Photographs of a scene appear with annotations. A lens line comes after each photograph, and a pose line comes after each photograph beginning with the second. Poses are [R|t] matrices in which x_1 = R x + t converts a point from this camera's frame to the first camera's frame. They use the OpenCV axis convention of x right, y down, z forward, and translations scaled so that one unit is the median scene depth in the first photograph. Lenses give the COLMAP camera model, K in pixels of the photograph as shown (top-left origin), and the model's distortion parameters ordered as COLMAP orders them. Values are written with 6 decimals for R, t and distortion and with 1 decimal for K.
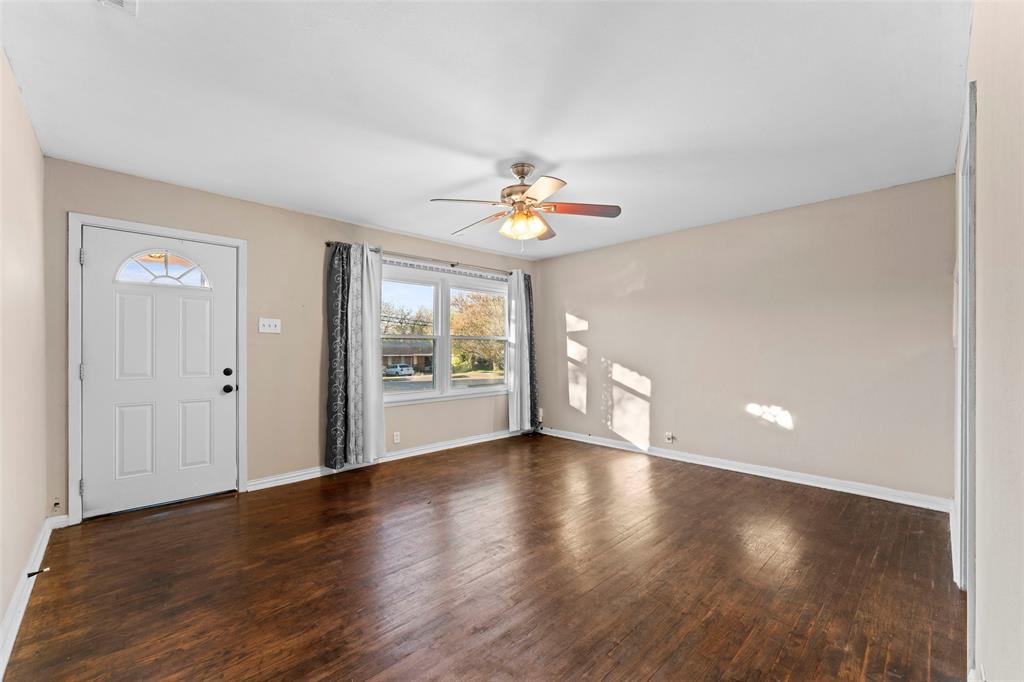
lens RADIAL K [[412.8, 0, 515.2], [0, 412.8, 356.1], [0, 0, 1]] dist [-0.000304, -0.000079]
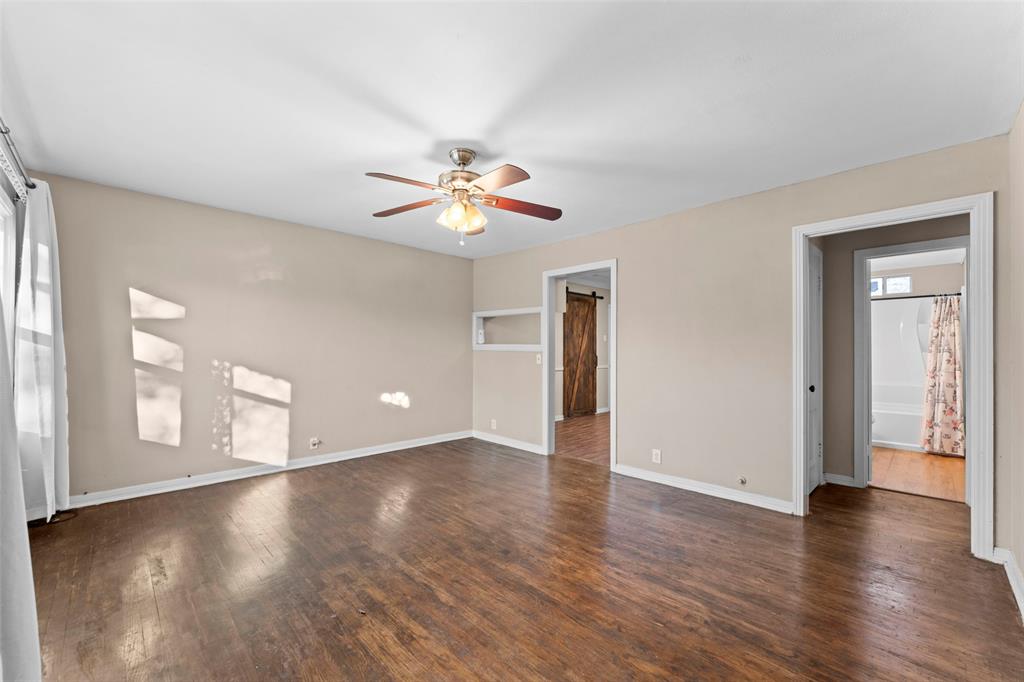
lens RADIAL K [[412.0, 0, 502.4], [0, 412.0, 346.6], [0, 0, 1]] dist [-0.000786, -0.000267]
pose [[0.017461, 0.005007, 0.999835, -0.514034], [0.010104, 0.999936, -0.005184, -0.010063], [-0.999796, 0.010193, 0.017410, 0.515232]]
